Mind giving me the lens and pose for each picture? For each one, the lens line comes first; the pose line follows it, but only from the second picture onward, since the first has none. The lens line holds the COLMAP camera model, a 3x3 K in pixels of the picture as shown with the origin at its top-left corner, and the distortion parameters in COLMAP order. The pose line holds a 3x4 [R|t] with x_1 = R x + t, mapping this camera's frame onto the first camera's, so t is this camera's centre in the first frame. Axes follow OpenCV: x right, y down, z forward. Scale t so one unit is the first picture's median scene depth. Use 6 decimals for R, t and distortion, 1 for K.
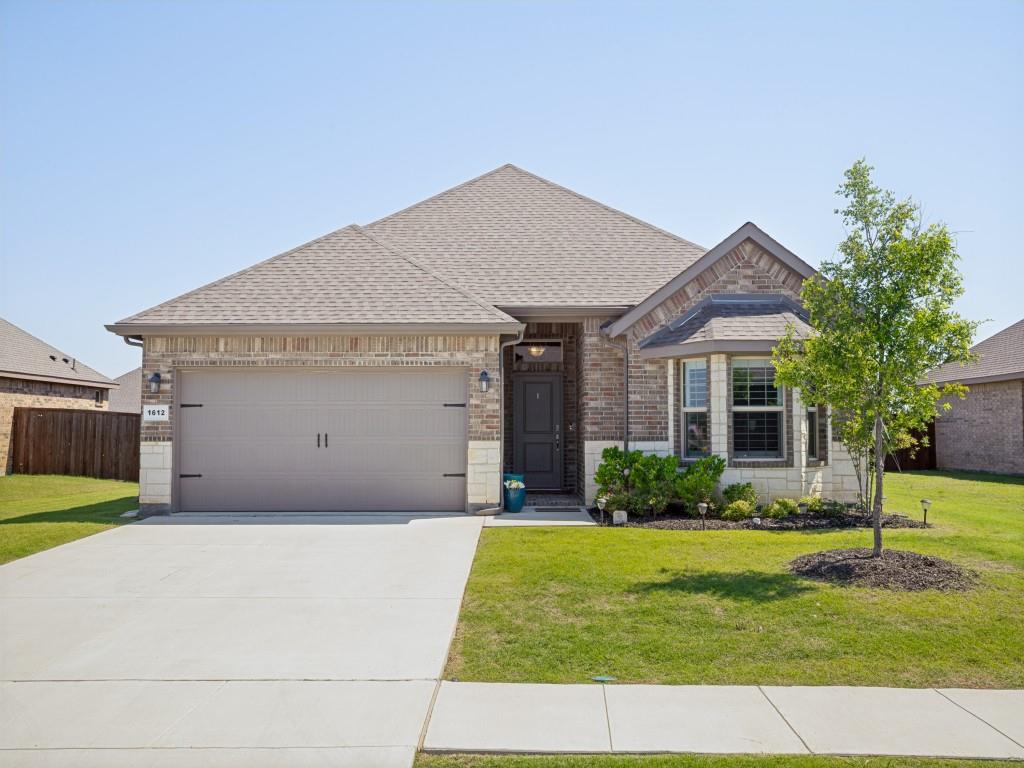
lens RADIAL K [[718.2, 0, 512.3], [0, 718.2, 368.6], [0, 0, 1]] dist [0.023200, -0.000945]
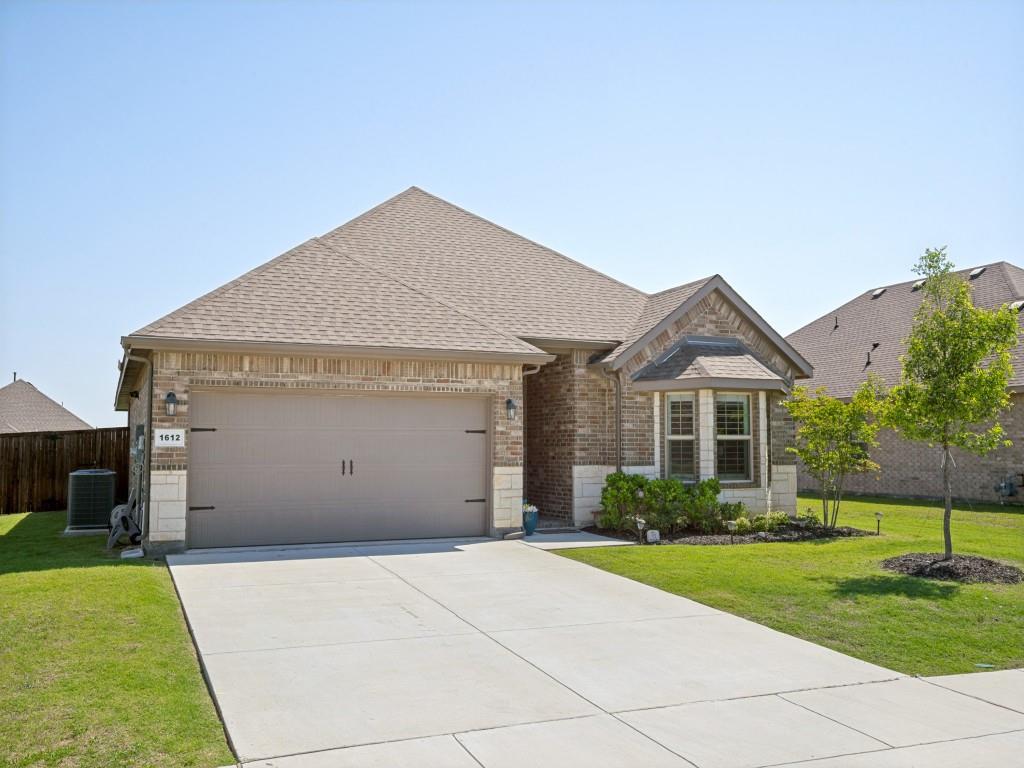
lens RADIAL K [[715.4, 0, 512.0], [0, 715.4, 384.0], [0, 0, 1]] dist [0.026685, 0.001328]
pose [[0.943967, 0.031036, 0.328576, -0.375397], [-0.028797, 0.999517, -0.011679, -0.006150], [-0.328780, 0.001562, 0.944405, 0.028921]]
